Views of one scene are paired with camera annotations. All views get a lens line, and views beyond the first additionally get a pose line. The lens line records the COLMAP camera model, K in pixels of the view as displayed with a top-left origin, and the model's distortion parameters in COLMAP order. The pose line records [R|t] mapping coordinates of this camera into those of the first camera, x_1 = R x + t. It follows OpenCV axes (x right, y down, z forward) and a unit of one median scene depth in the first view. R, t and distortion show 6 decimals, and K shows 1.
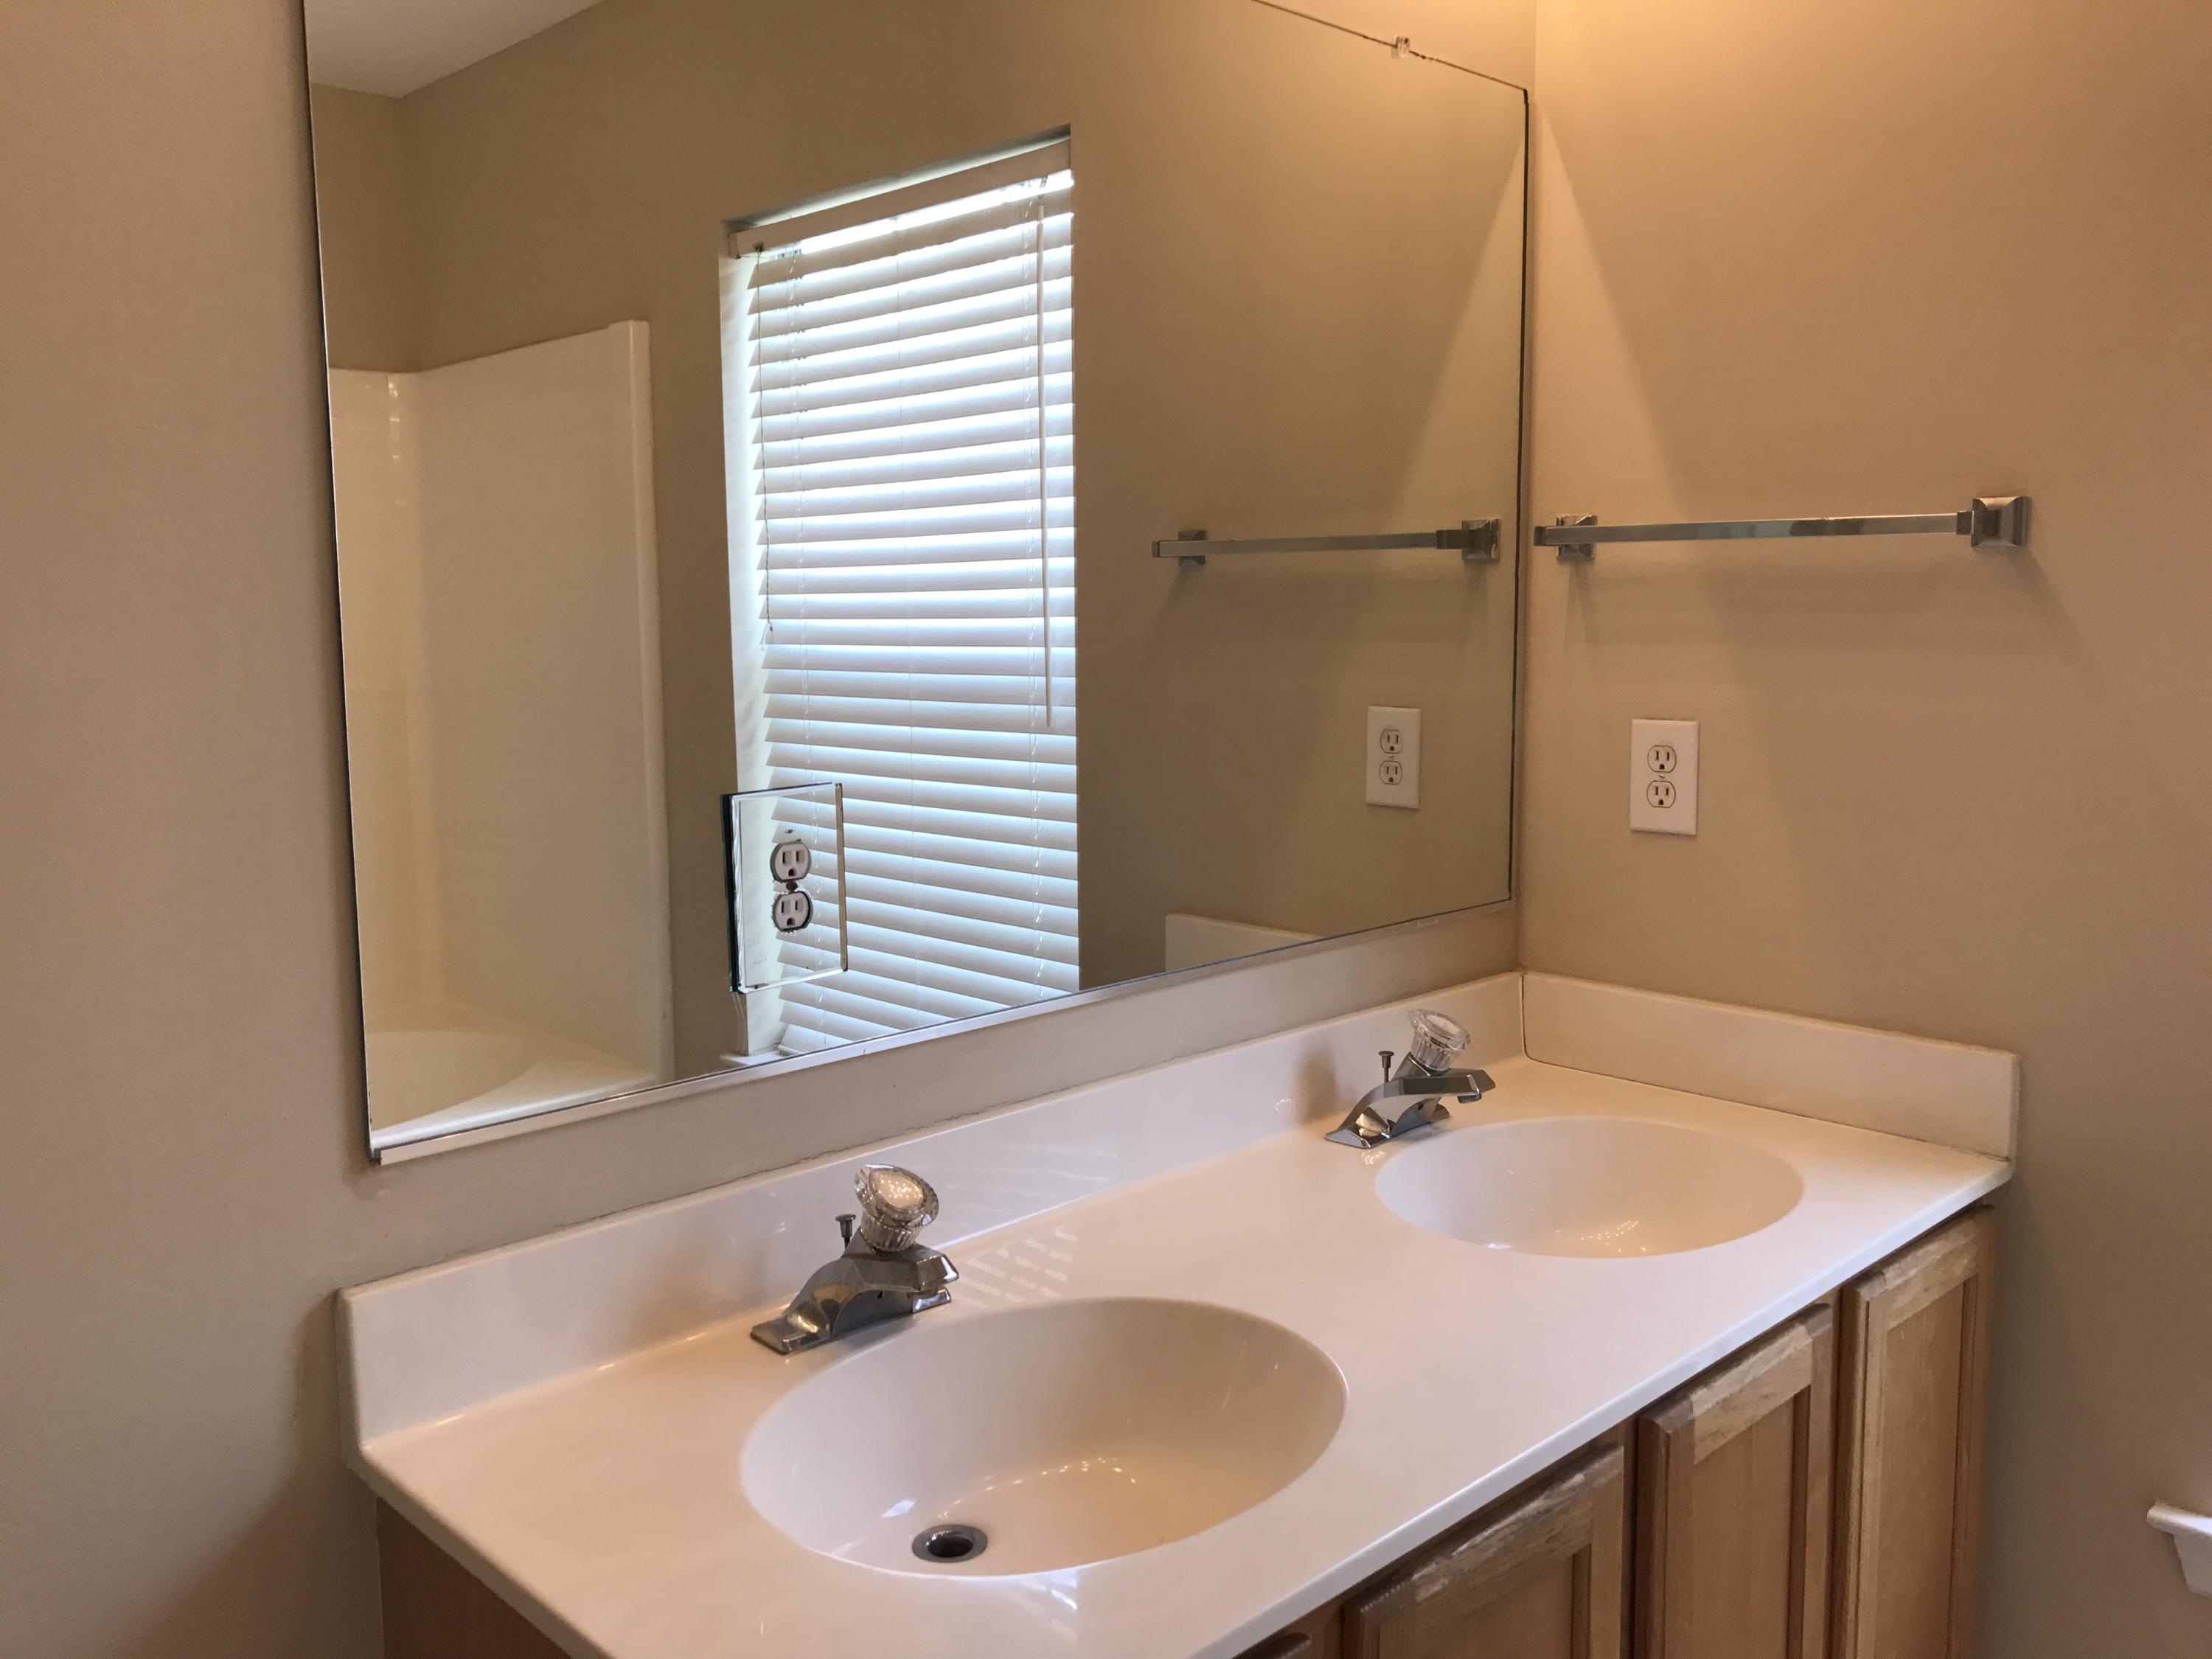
lens RADIAL K [[1837.0, 0, 1116.5], [0, 1837.0, 813.6], [0, 0, 1]] dist [0.023890, -0.004972]
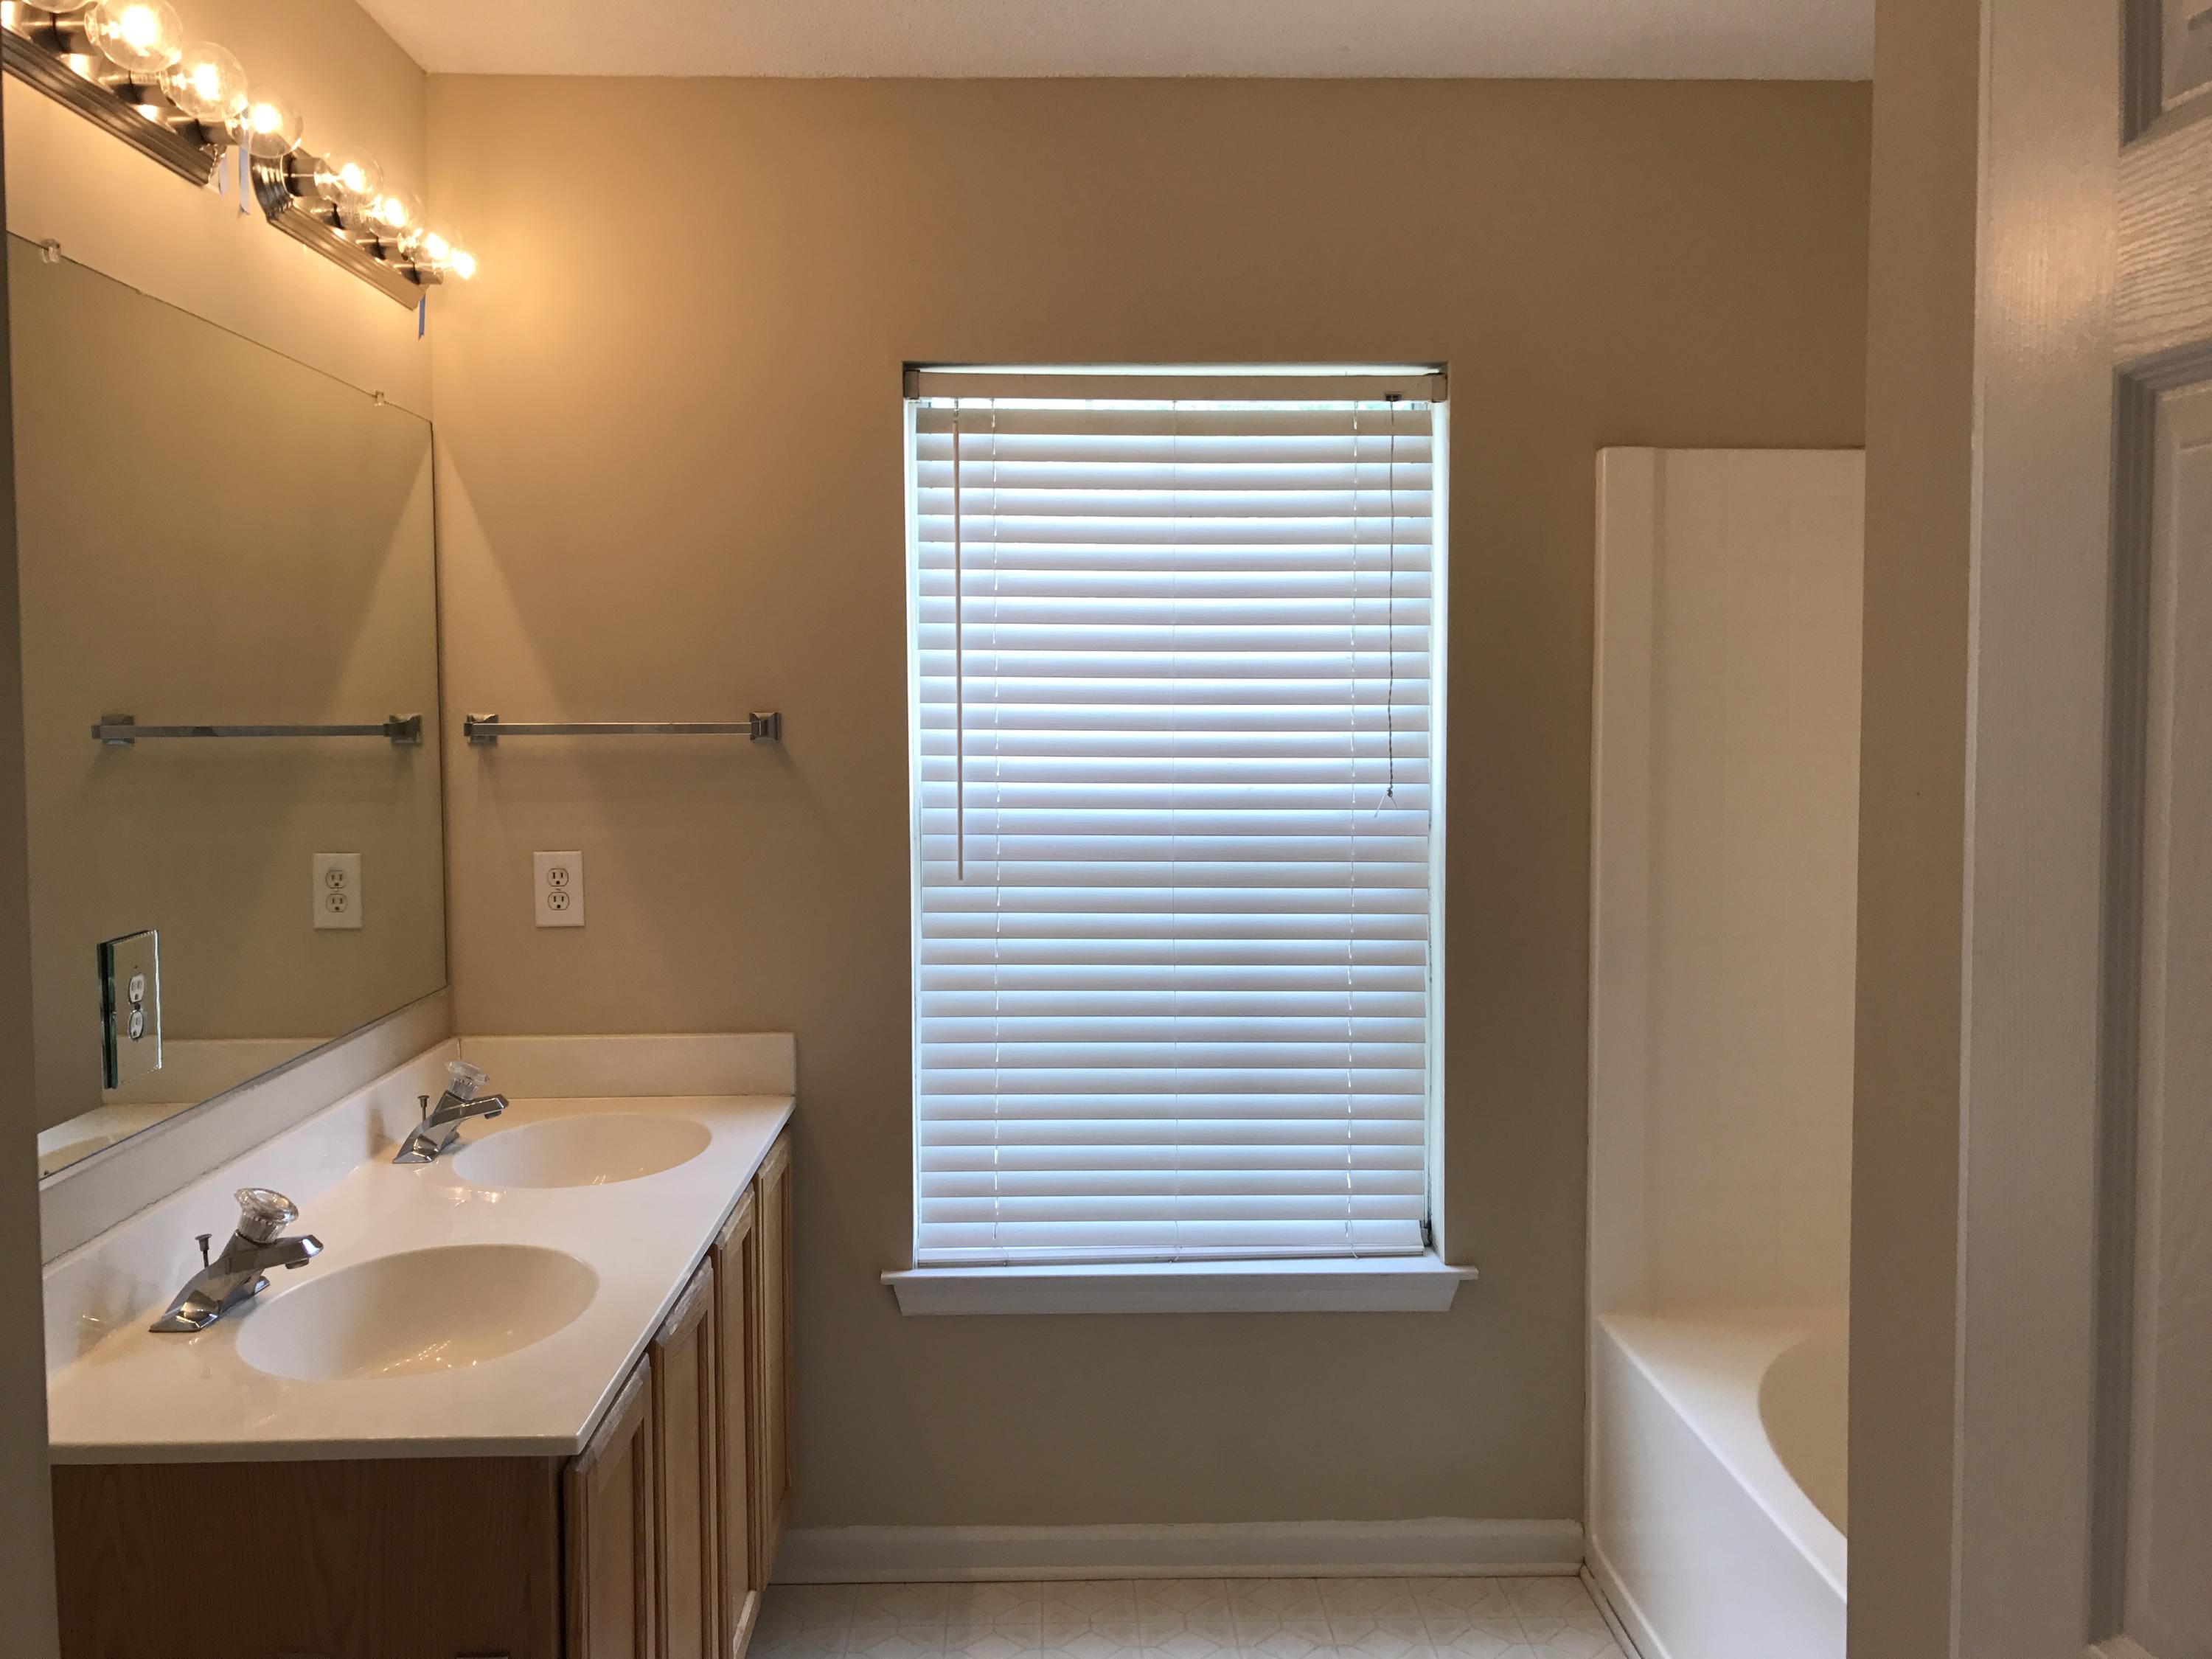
lens RADIAL K [[1837.0, 0, 1116.5], [0, 1837.0, 813.6], [0, 0, 1]] dist [0.023890, -0.004972]
pose [[0.676907, -0.041907, 0.734875, -0.489173], [0.089505, 0.995656, -0.025666, -0.002290], [-0.730606, 0.083149, 0.677717, -0.345664]]
